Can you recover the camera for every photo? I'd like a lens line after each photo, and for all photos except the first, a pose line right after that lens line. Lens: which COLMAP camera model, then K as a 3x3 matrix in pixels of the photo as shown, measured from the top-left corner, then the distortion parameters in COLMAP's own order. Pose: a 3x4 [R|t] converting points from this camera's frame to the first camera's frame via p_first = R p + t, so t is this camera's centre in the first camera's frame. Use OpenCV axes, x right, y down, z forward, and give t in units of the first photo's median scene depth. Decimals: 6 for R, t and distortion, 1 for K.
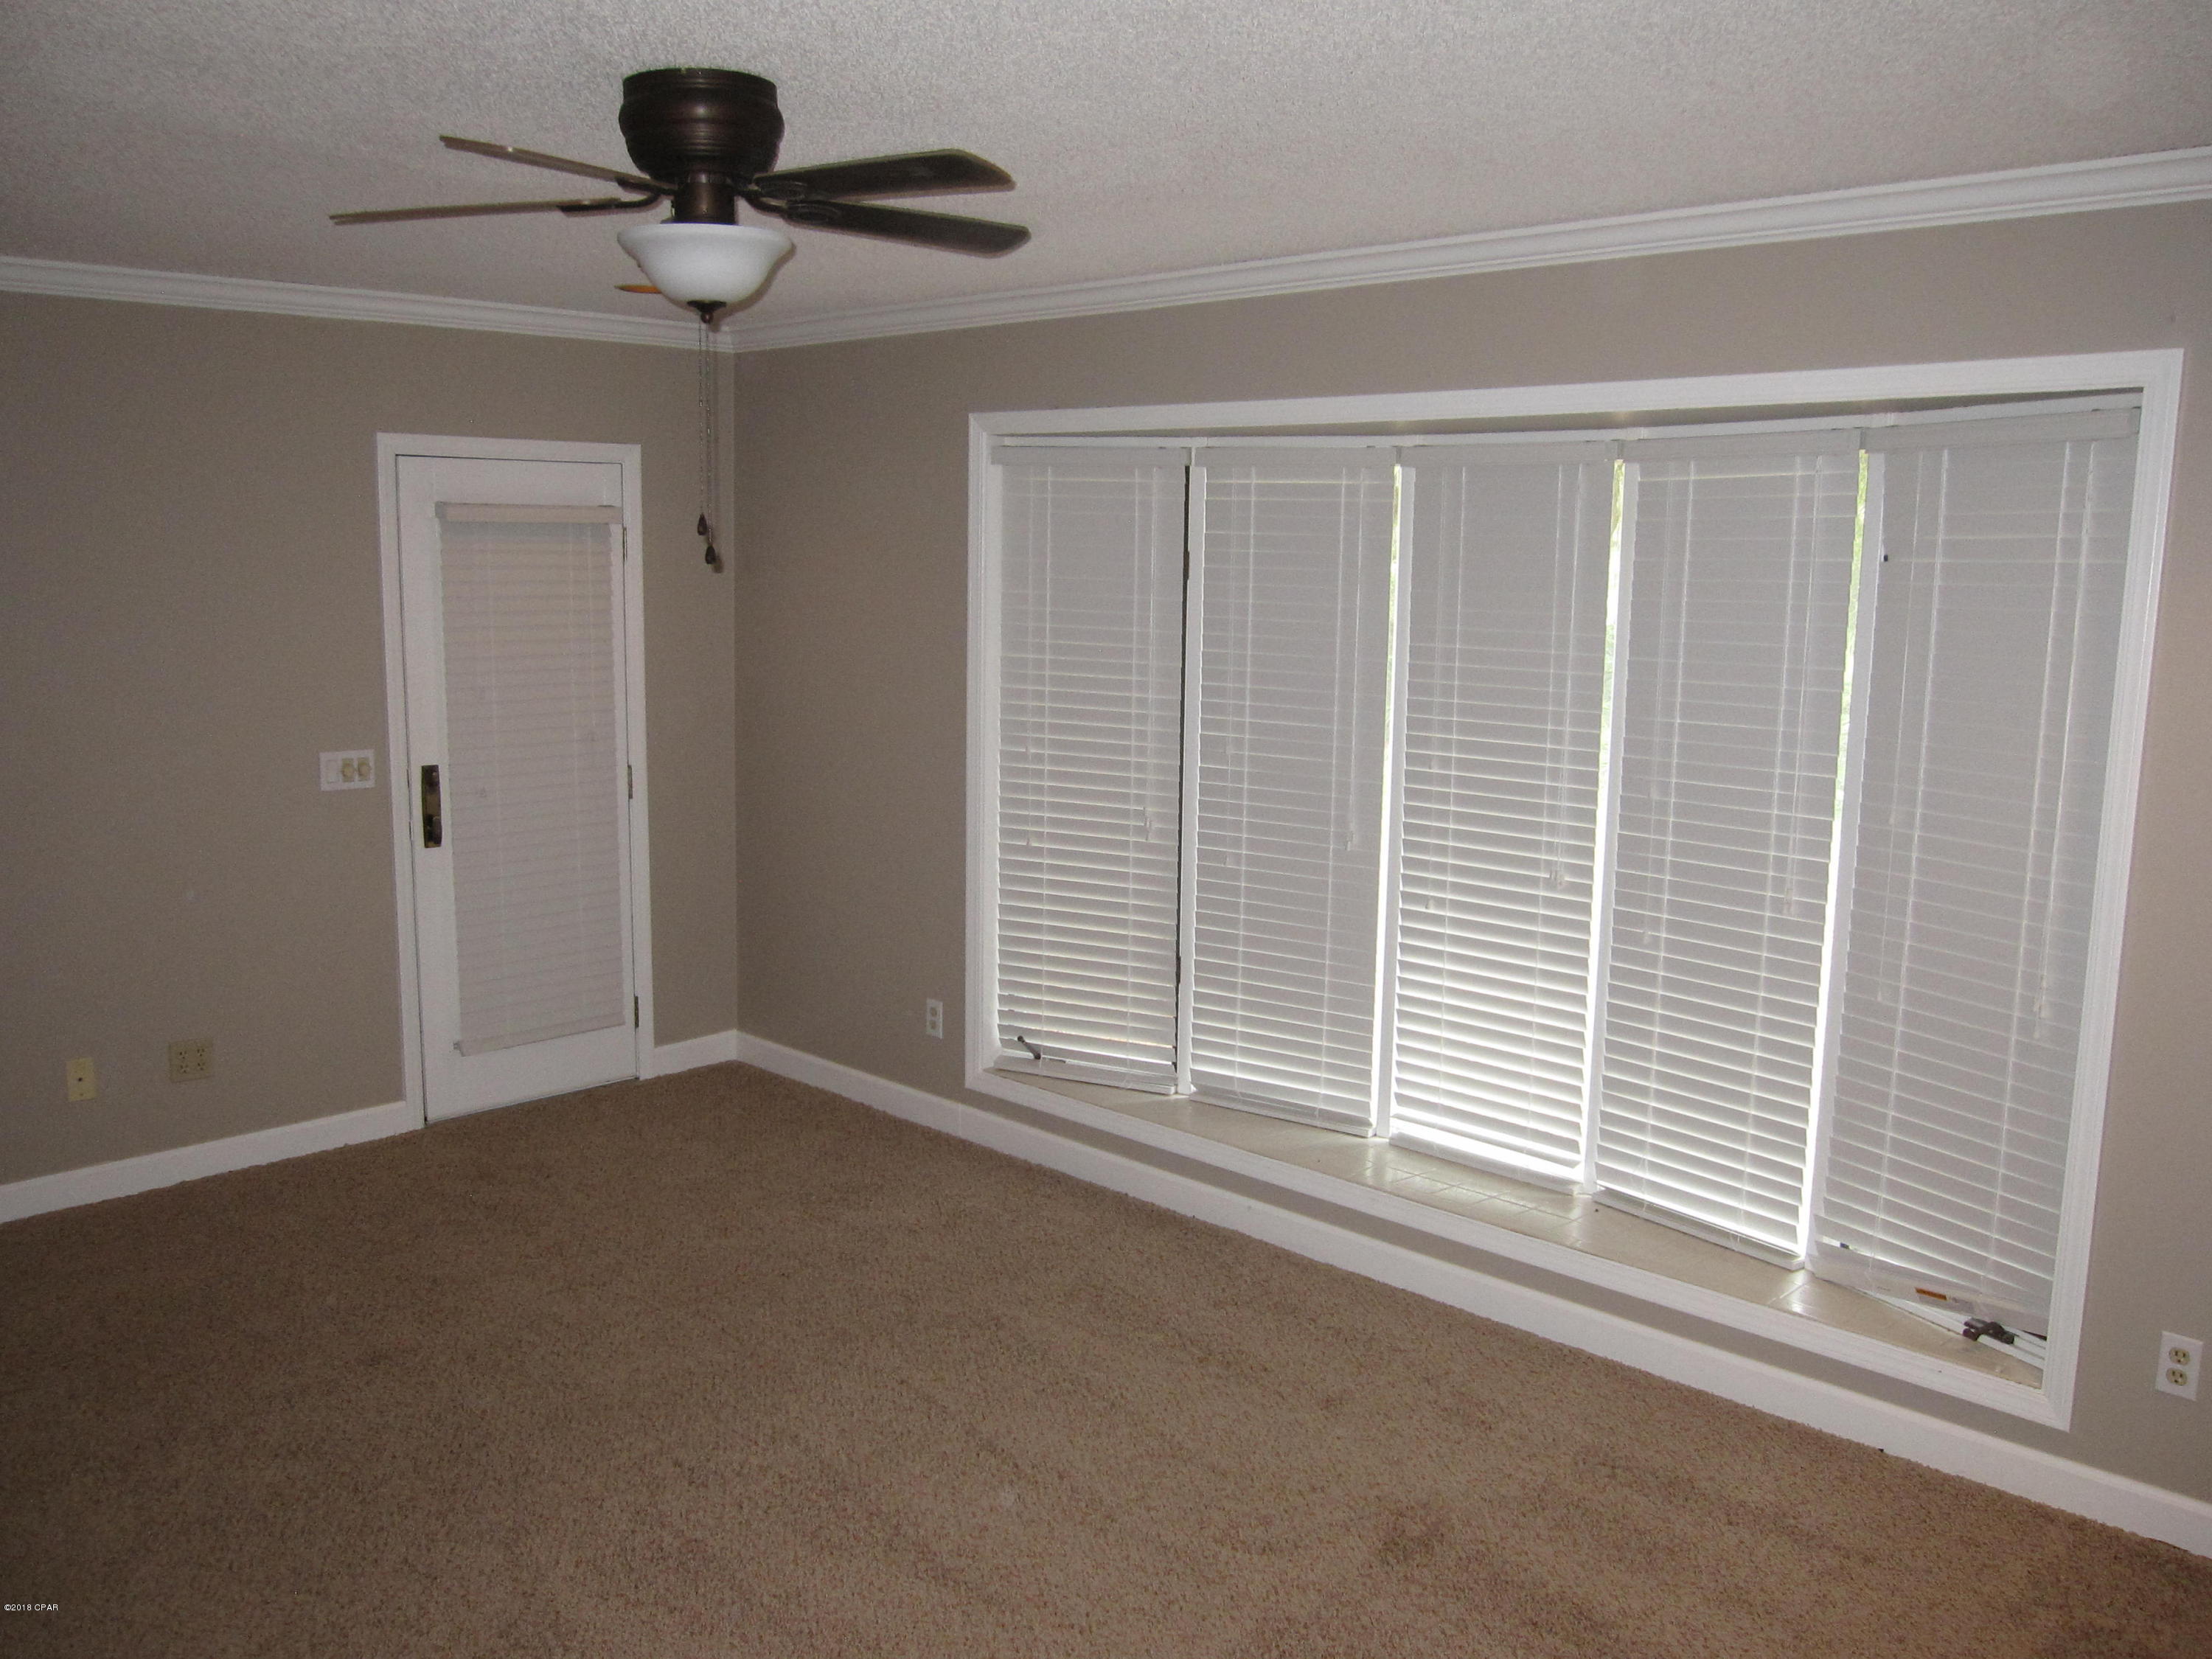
lens RADIAL K [[1836.4, 0, 1106.9], [0, 1836.4, 856.2], [0, 0, 1]] dist [-0.082562, 0.055897]
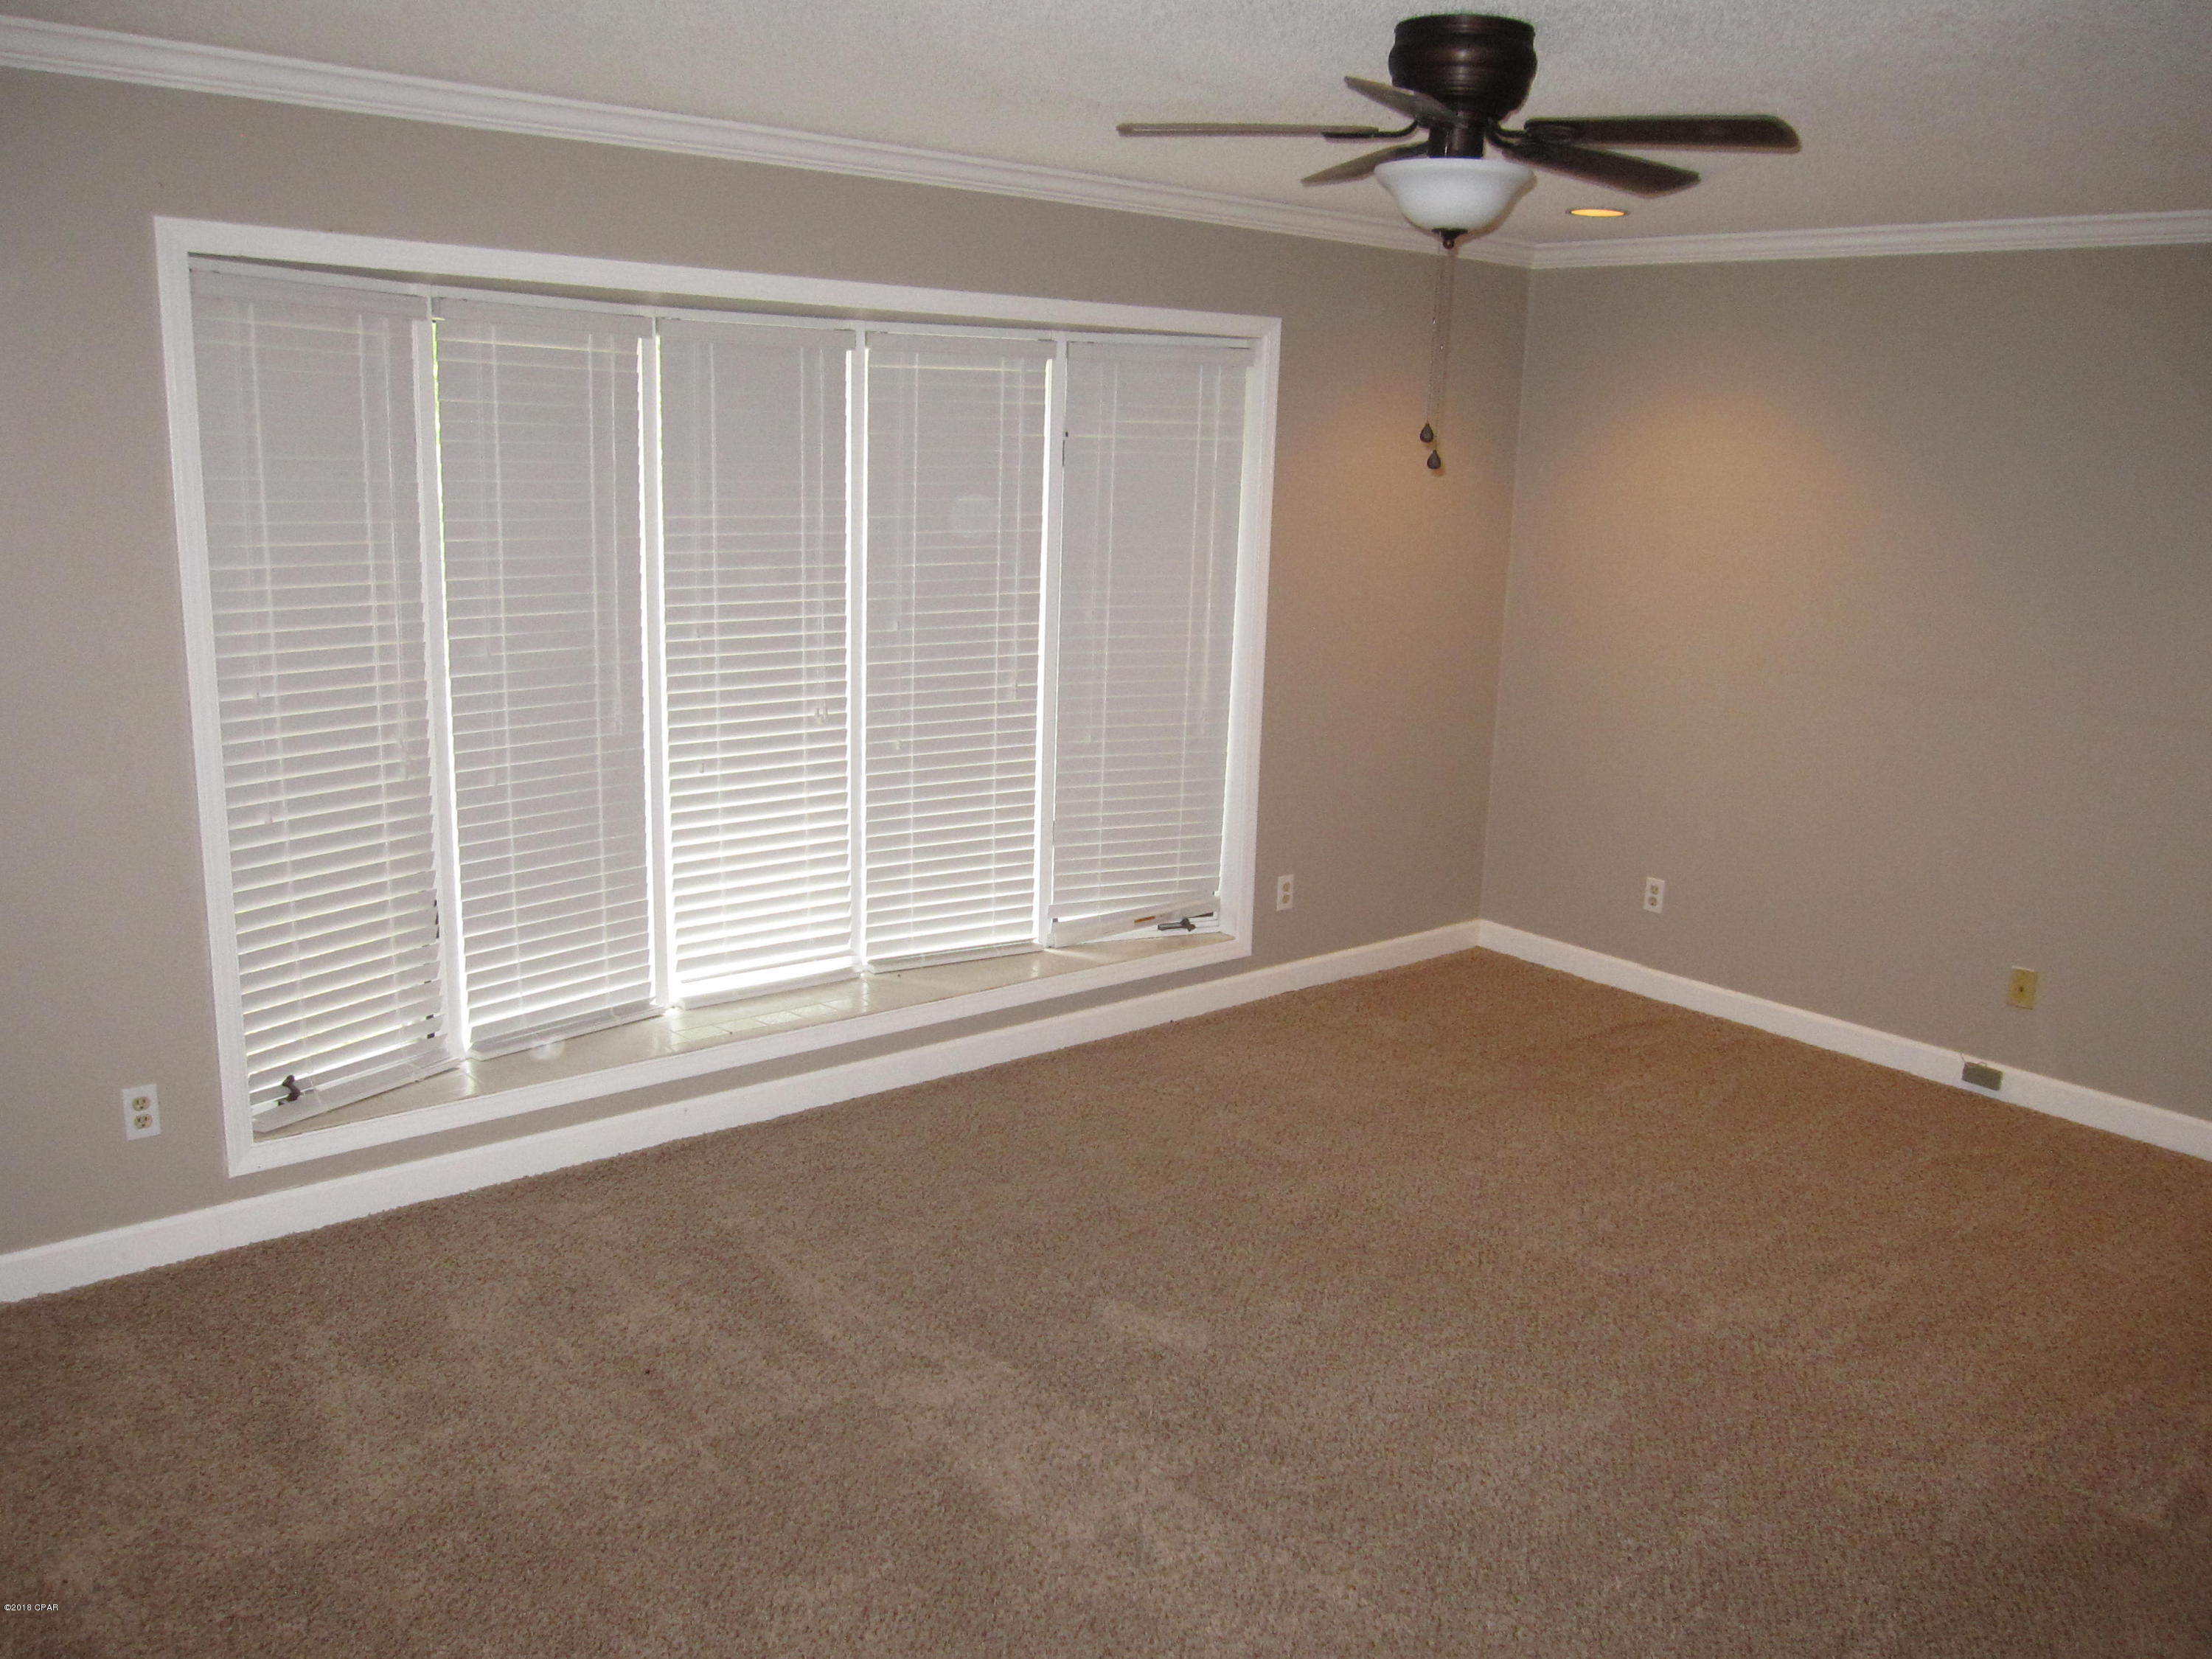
lens RADIAL K [[1836.4, 0, 1106.9], [0, 1836.4, 856.2], [0, 0, 1]] dist [-0.082562, 0.055897]
pose [[0.087652, -0.232166, 0.968719, -0.865686], [0.134048, 0.966366, 0.219473, -0.129171], [-0.987091, 0.110617, 0.115826, 0.696684]]
